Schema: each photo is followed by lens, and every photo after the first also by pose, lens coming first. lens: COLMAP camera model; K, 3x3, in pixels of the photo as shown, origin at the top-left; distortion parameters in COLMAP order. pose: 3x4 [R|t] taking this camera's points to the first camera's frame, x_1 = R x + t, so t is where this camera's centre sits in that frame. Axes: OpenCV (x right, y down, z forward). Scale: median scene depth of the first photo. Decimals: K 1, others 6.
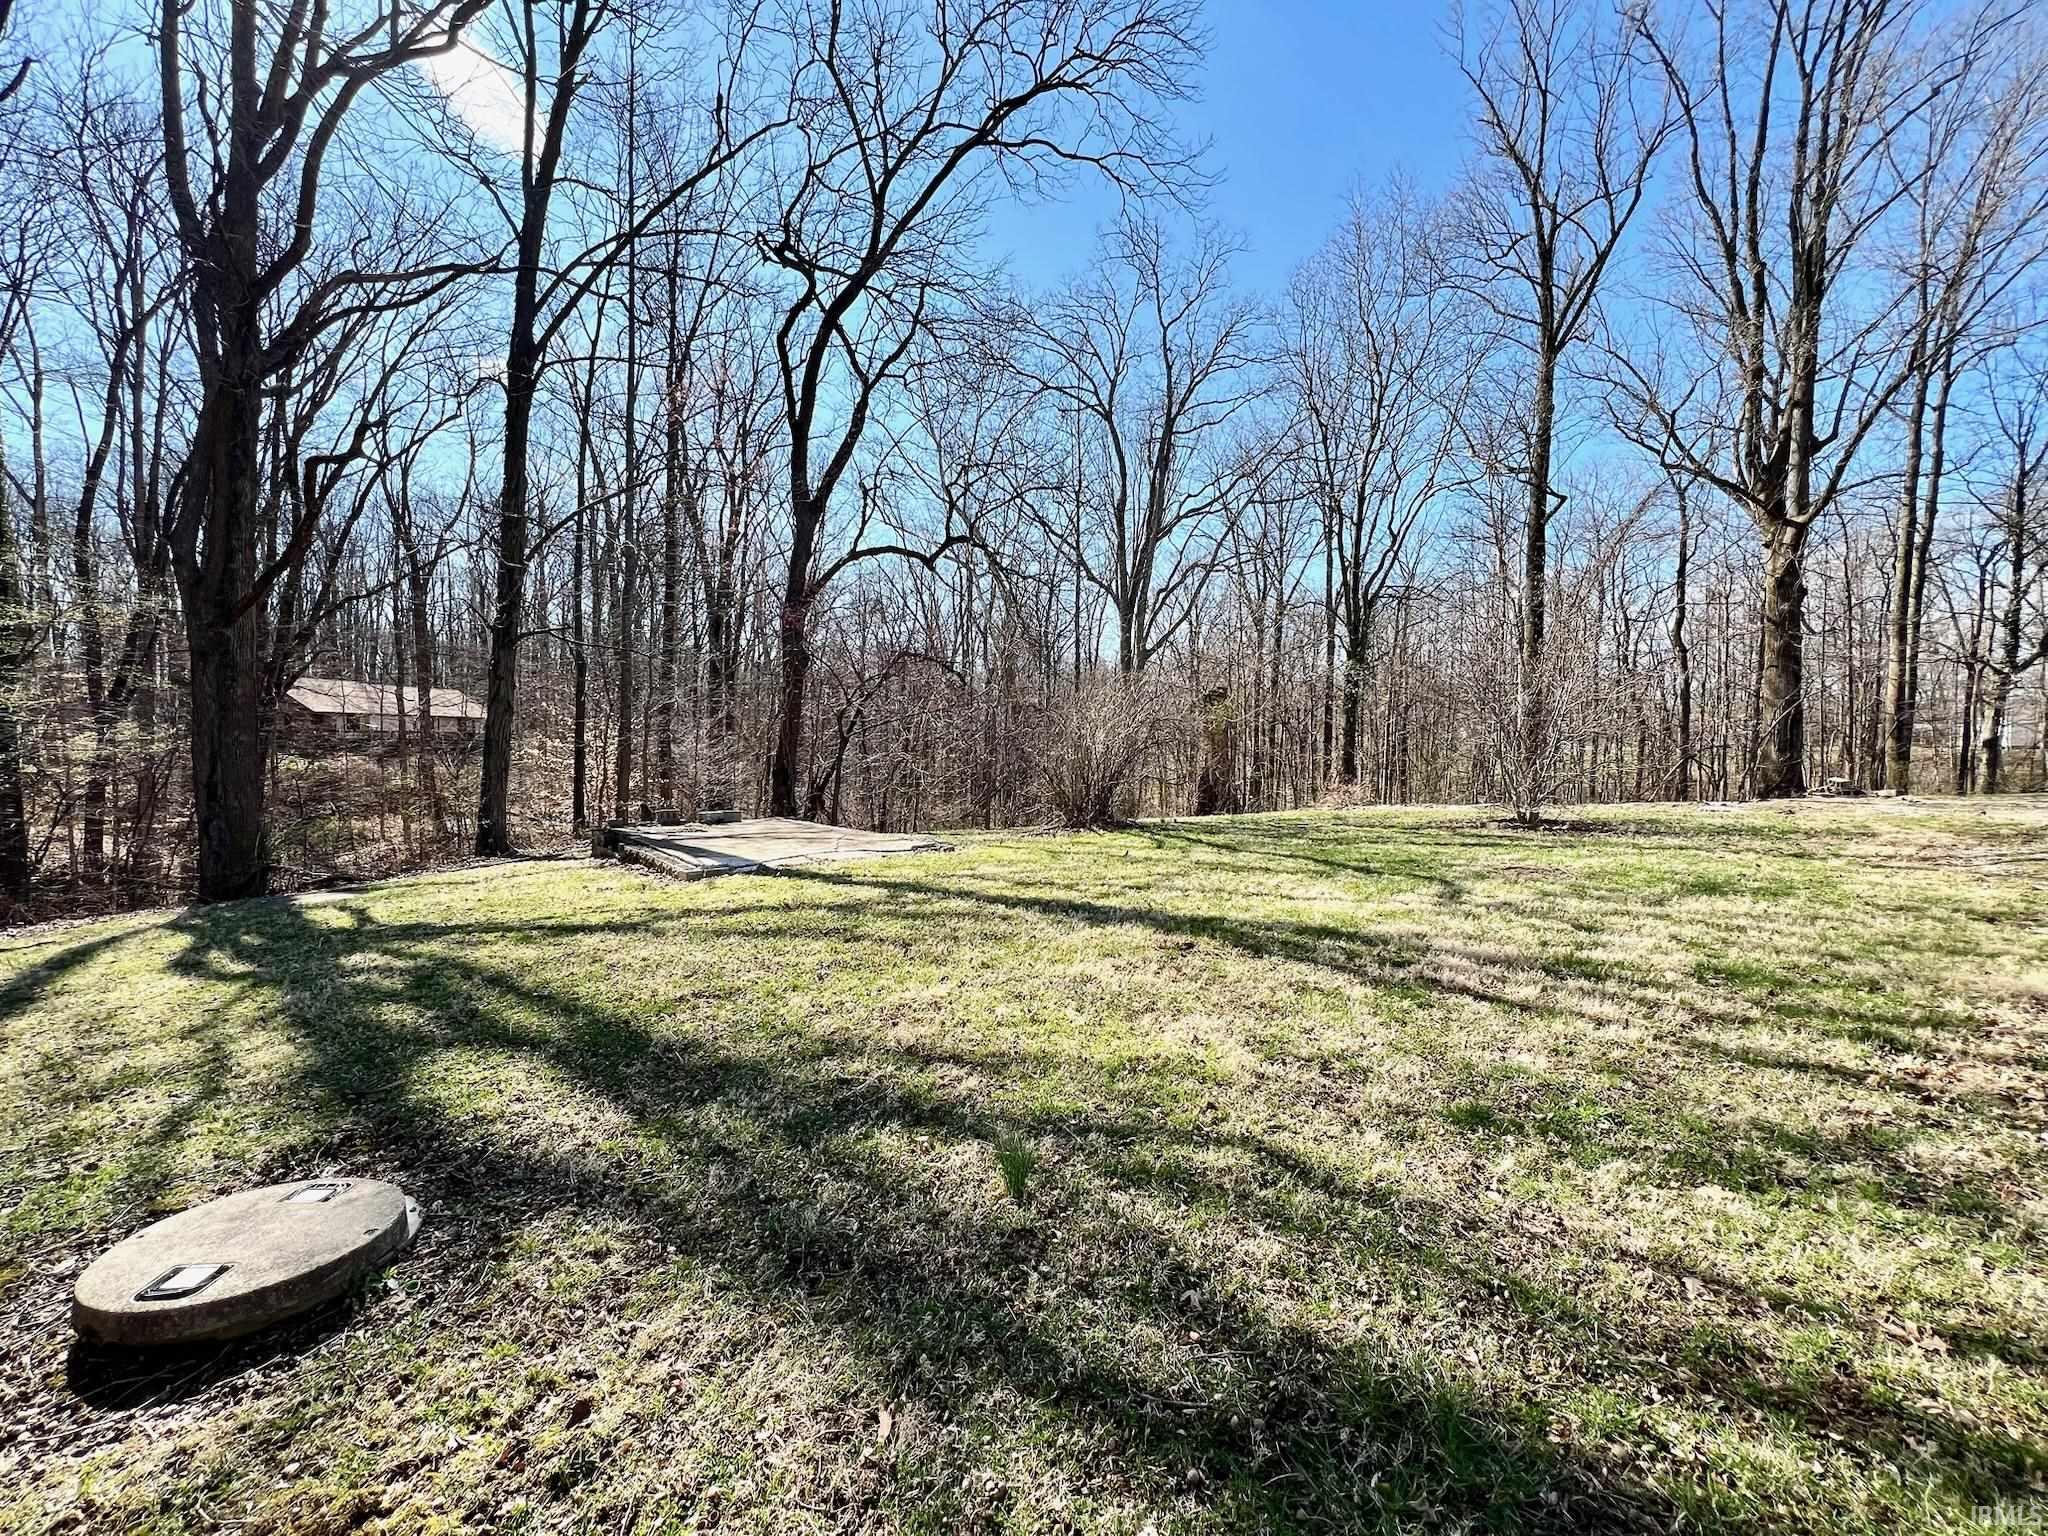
lens RADIAL K [[822.6, 0, 1024.0], [0, 822.6, 768.0], [0, 0, 1]] dist [-0.002864, -0.000307]
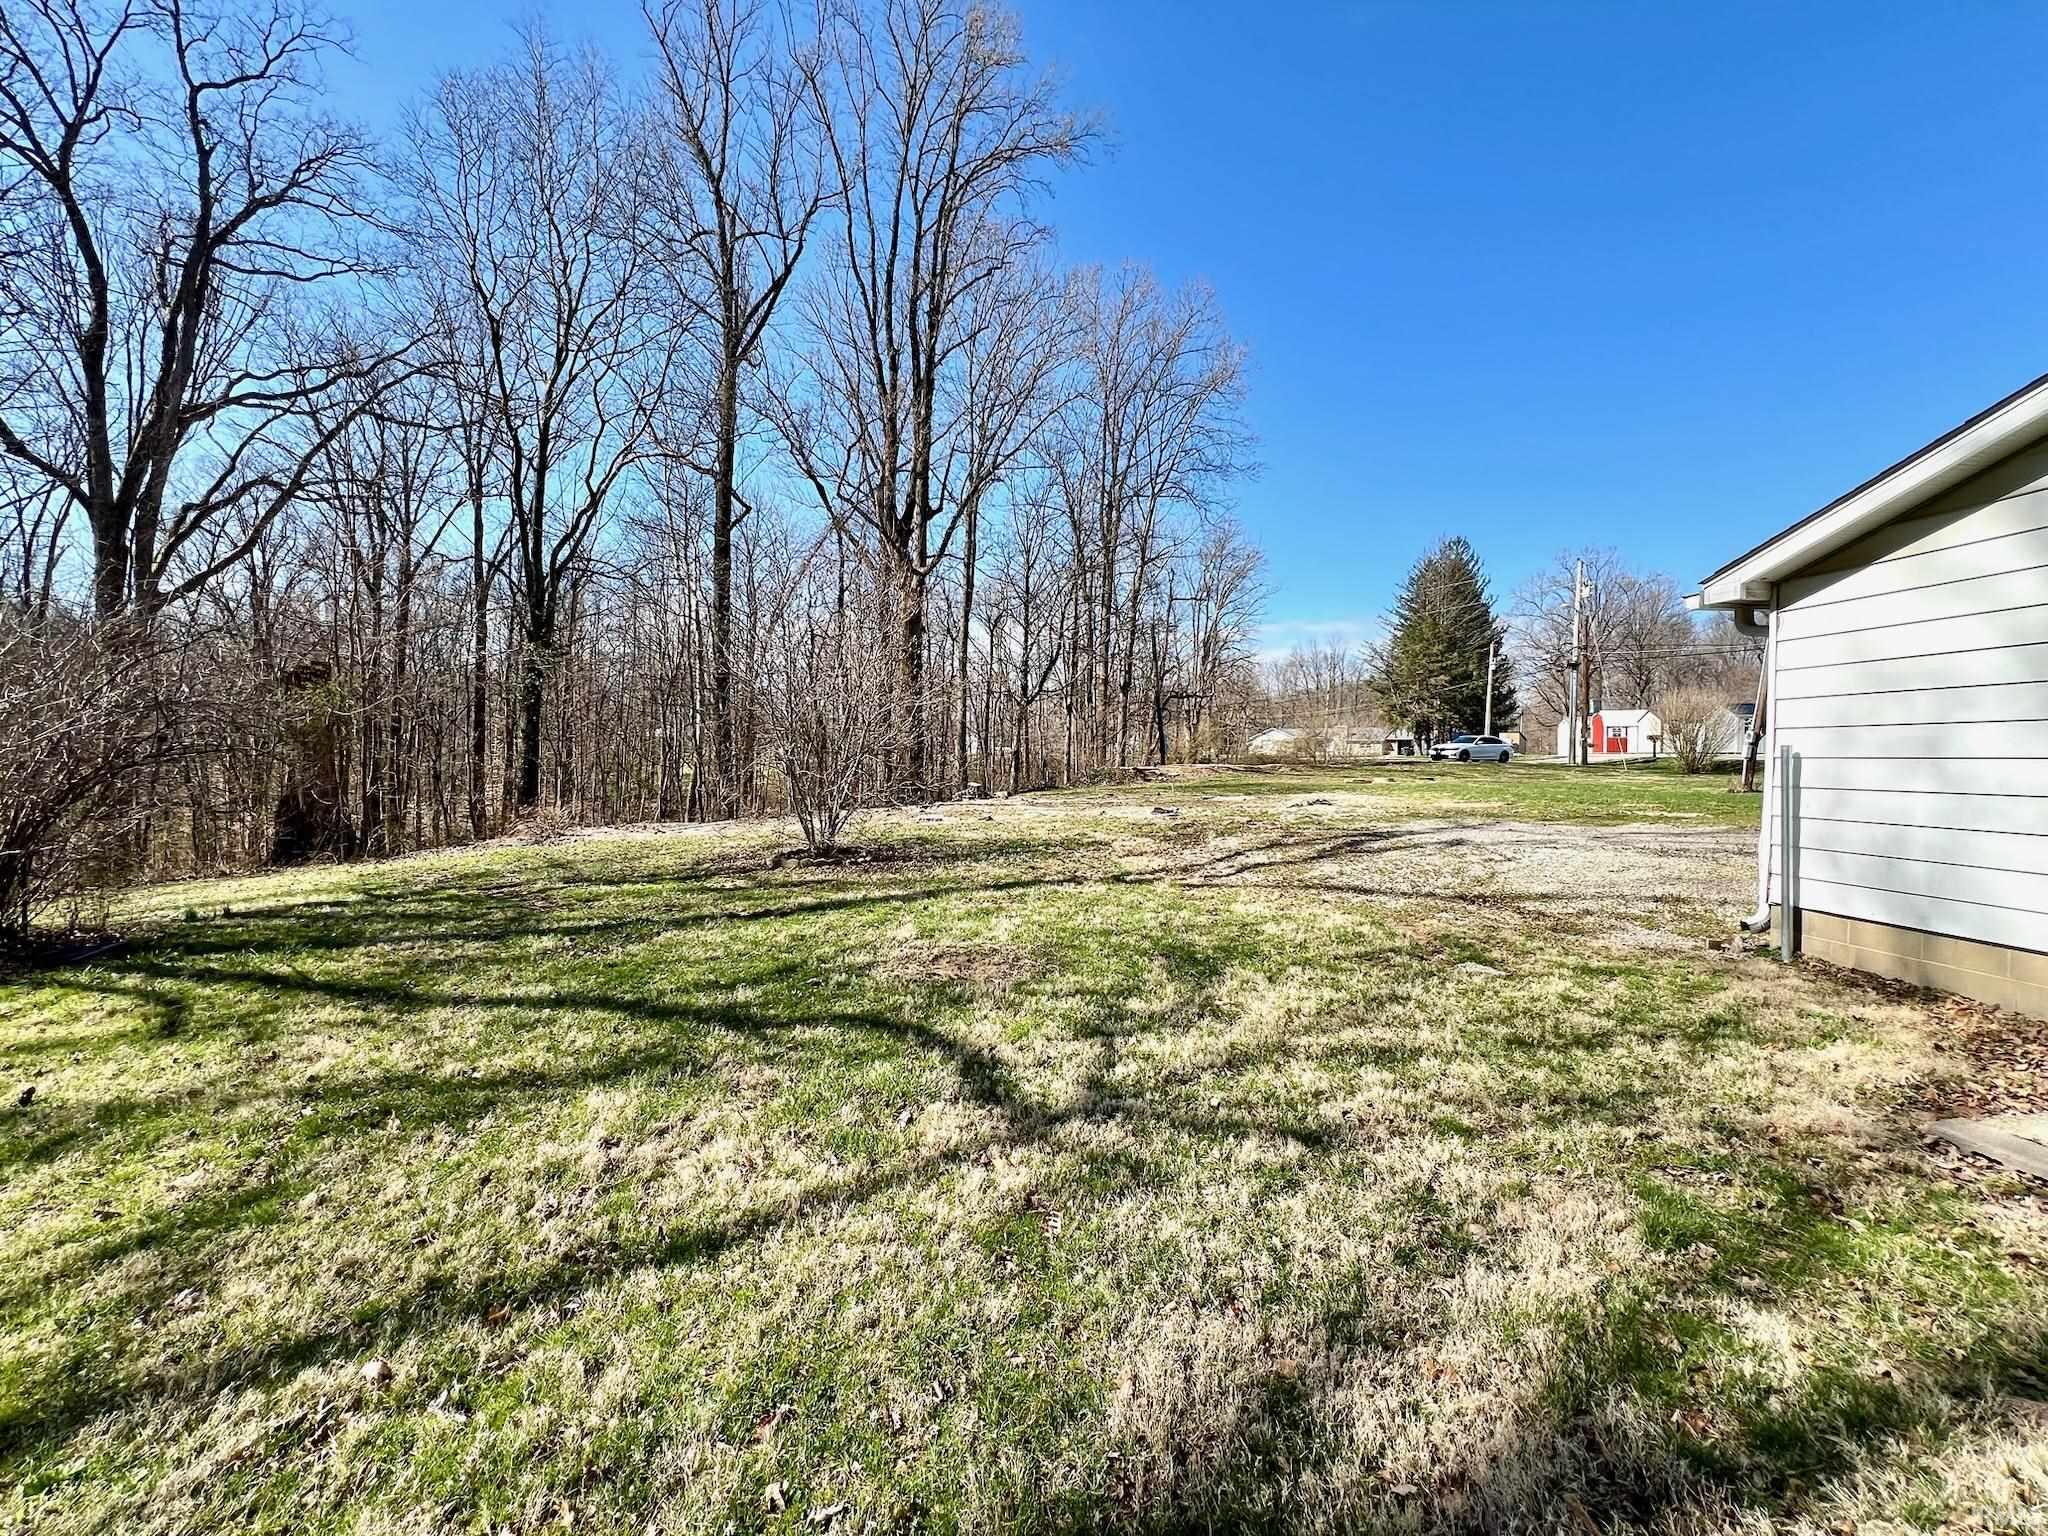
lens RADIAL K [[822.6, 0, 1024.0], [0, 822.6, 768.0], [0, 0, 1]] dist [-0.002864, -0.000307]
pose [[0.577677, -0.008867, 0.816218, 0.022687], [0.013553, 0.999907, 0.001270, -0.005518], [-0.816153, 0.010328, 0.577743, 0.122449]]
